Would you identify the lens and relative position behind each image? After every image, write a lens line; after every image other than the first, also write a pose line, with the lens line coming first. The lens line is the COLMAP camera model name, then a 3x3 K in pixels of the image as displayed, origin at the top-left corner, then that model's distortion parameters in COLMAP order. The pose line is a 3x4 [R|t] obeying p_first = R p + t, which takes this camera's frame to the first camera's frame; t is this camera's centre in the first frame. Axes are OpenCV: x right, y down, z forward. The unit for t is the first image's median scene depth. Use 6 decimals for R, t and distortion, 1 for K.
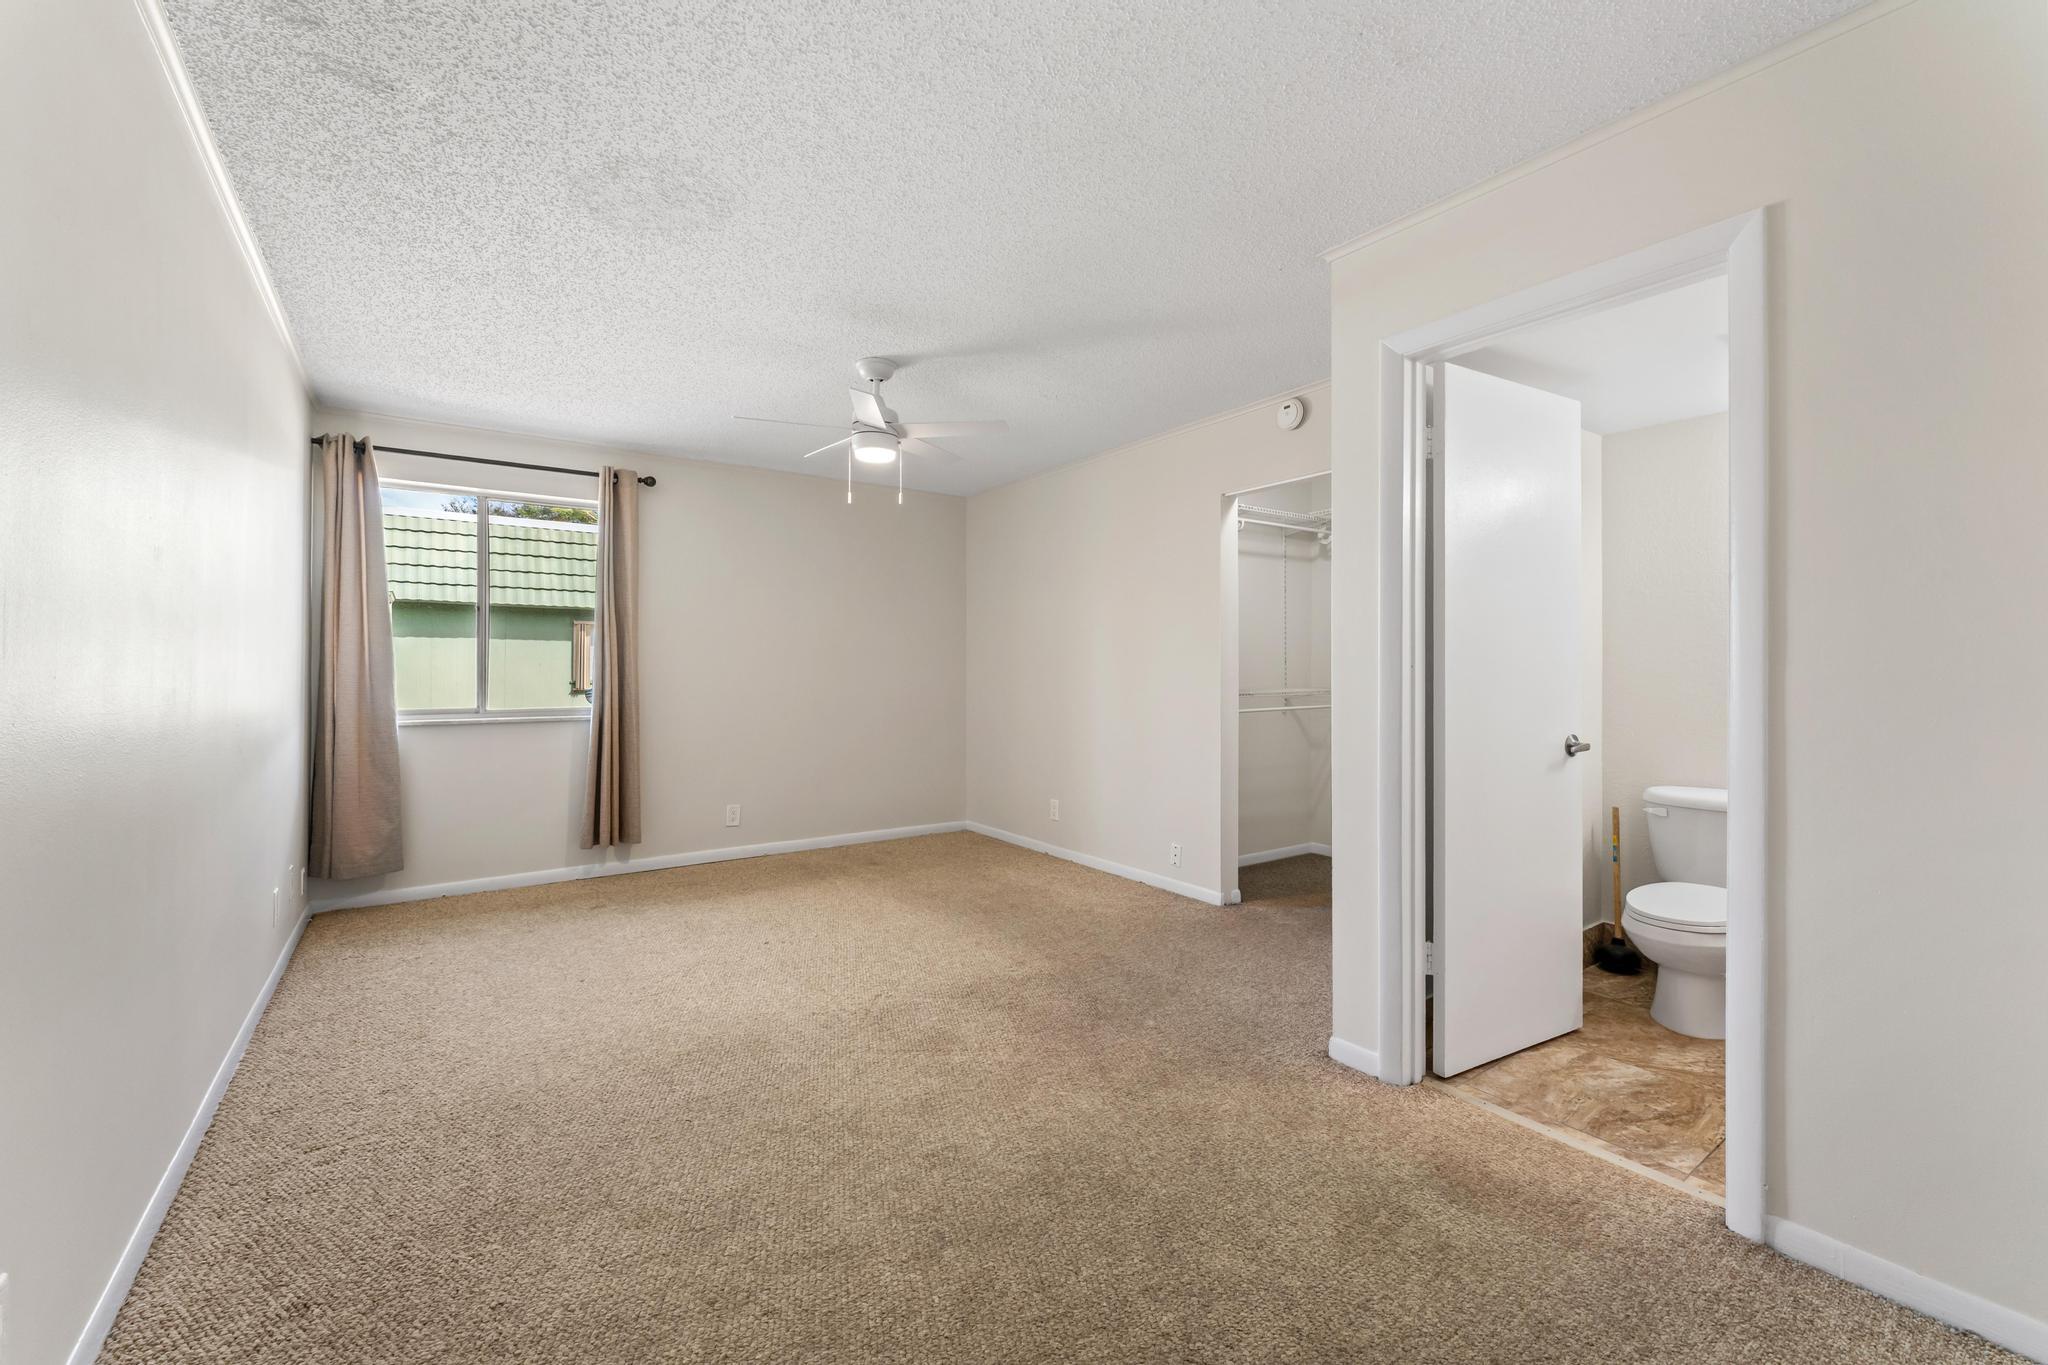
lens RADIAL K [[827.1, 0, 1022.3], [0, 827.1, 673.2], [0, 0, 1]] dist [-0.001013, 0.000425]
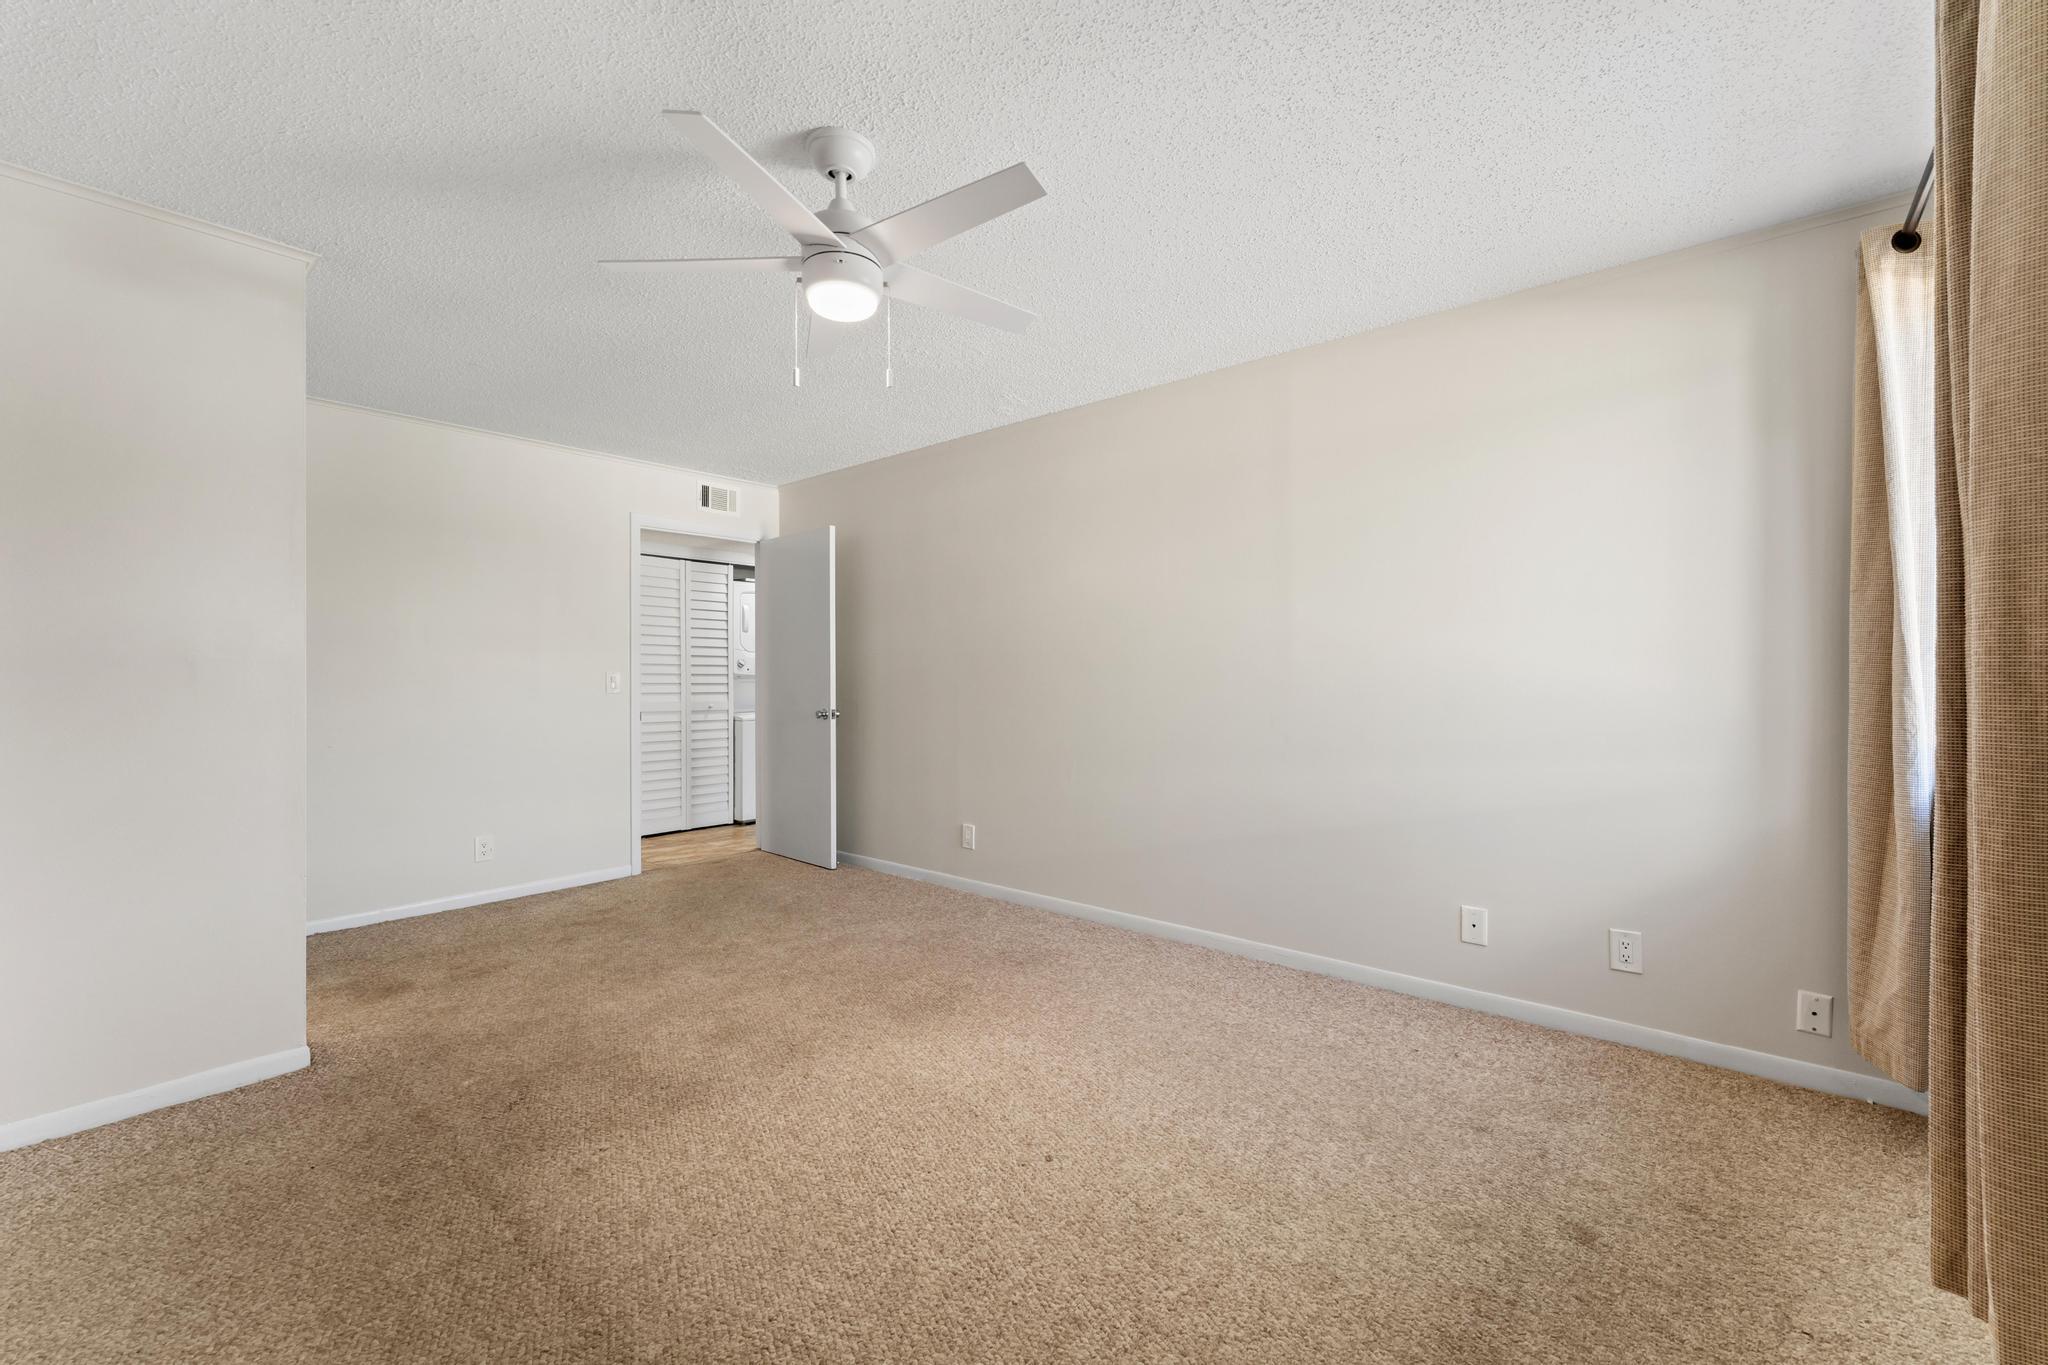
lens RADIAL K [[827.1, 0, 1023.7], [0, 827.1, 678.9], [0, 0, 1]] dist [-0.001013, 0.000425]
pose [[-0.969714, 0.004674, -0.244199, -0.219979], [0.002213, 0.999944, 0.010351, -0.010127], [0.244234, 0.009497, -0.969670, 2.172237]]
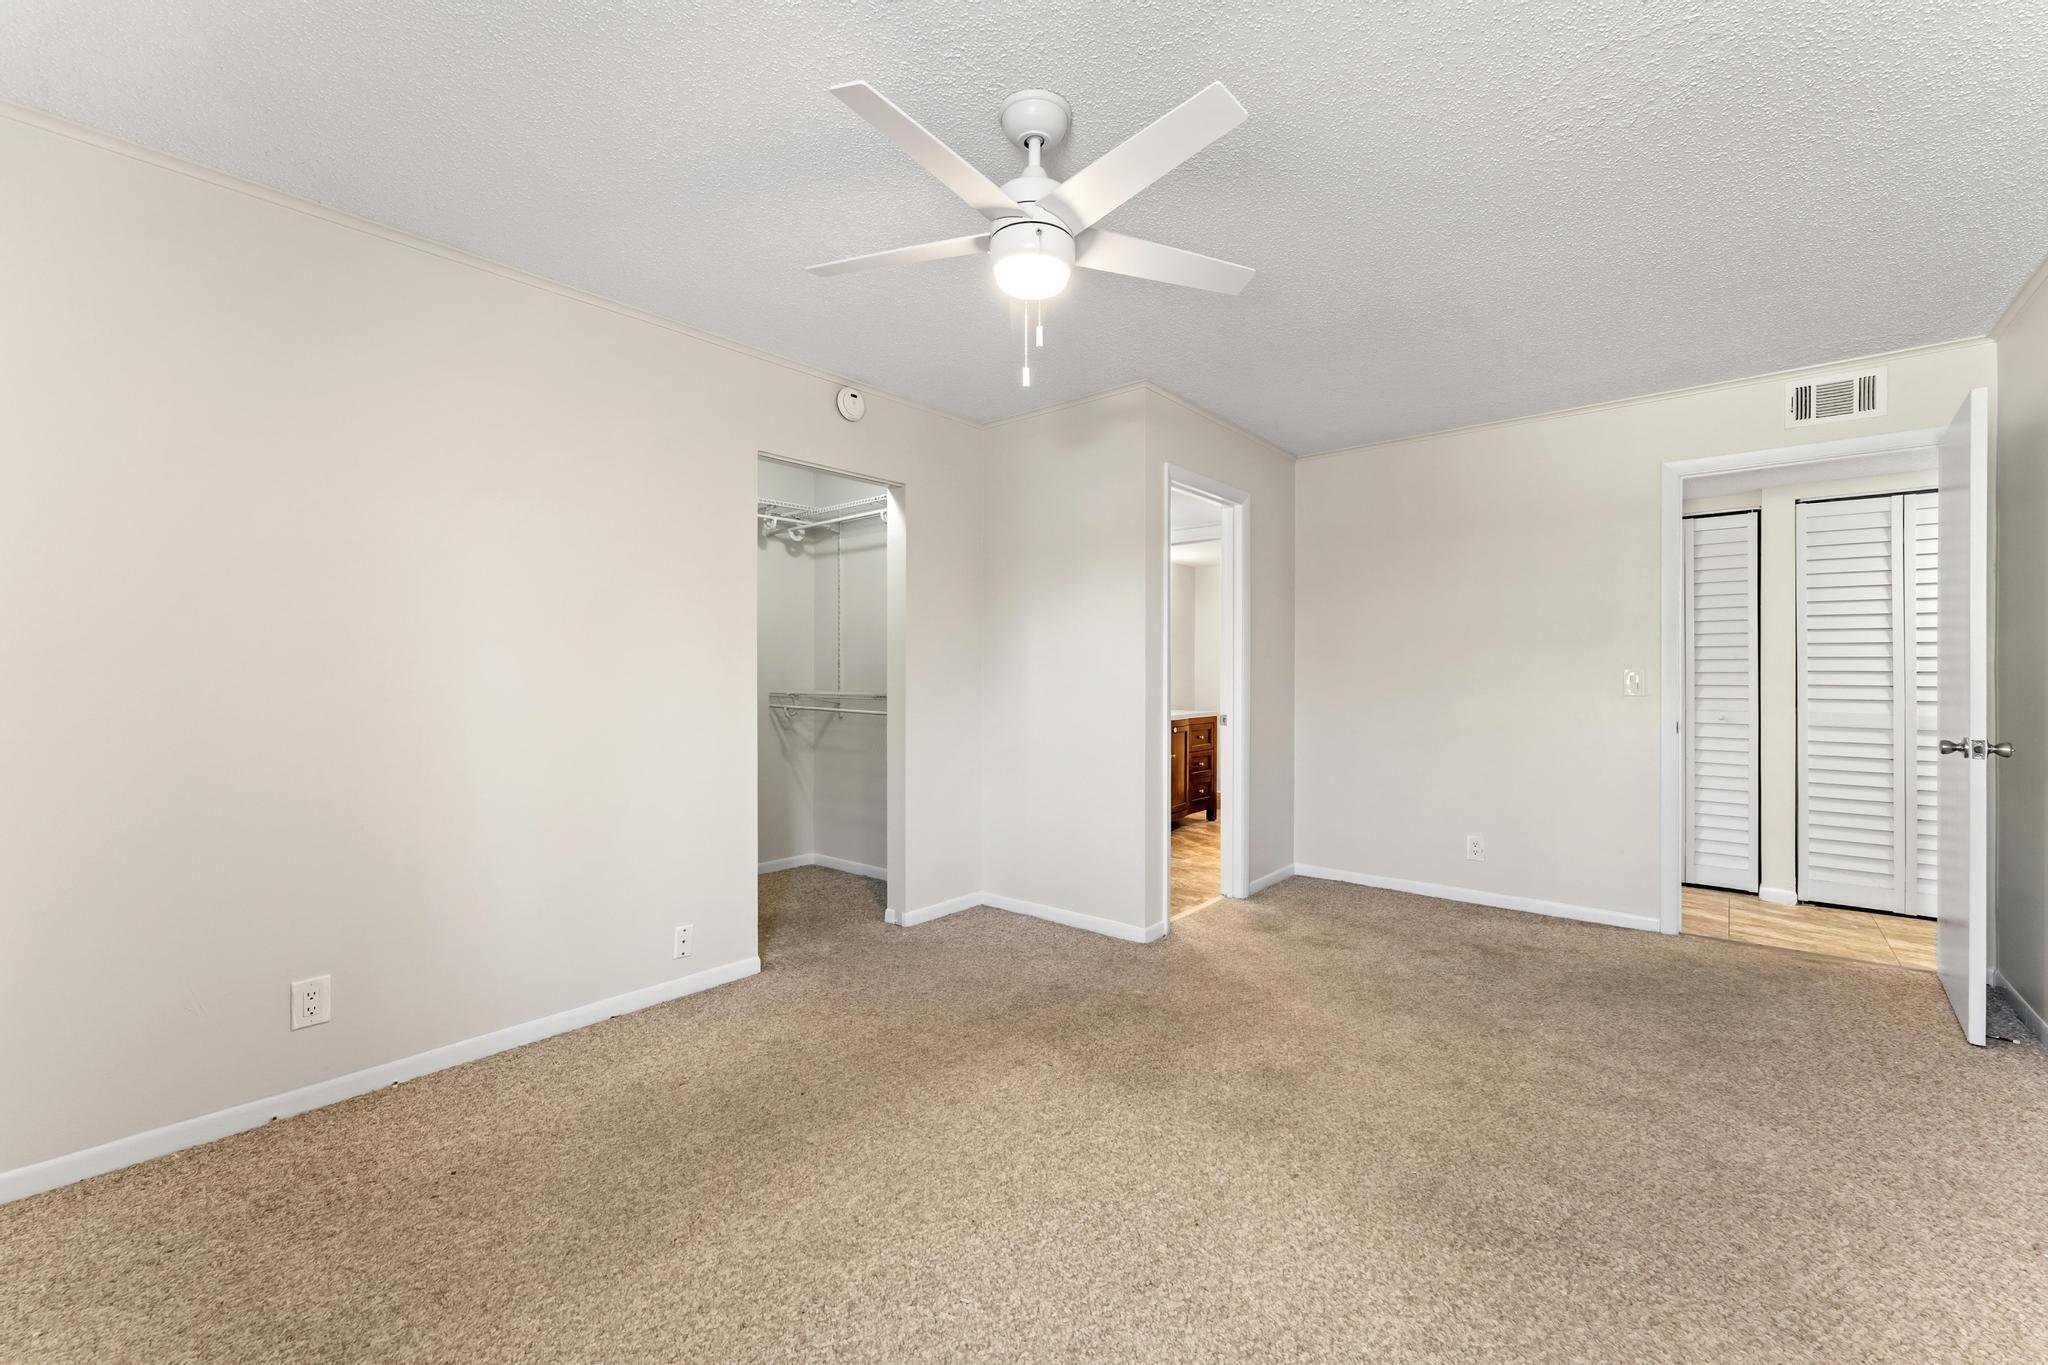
lens RADIAL K [[827.1, 0, 1025.8], [0, 827.1, 672.9], [0, 0, 1]] dist [-0.001013, 0.000425]
pose [[-0.245887, 0.000550, 0.969298, -0.965111], [0.003489, 0.999994, 0.000318, -0.005446], [-0.969292, 0.003460, -0.245887, 1.552745]]
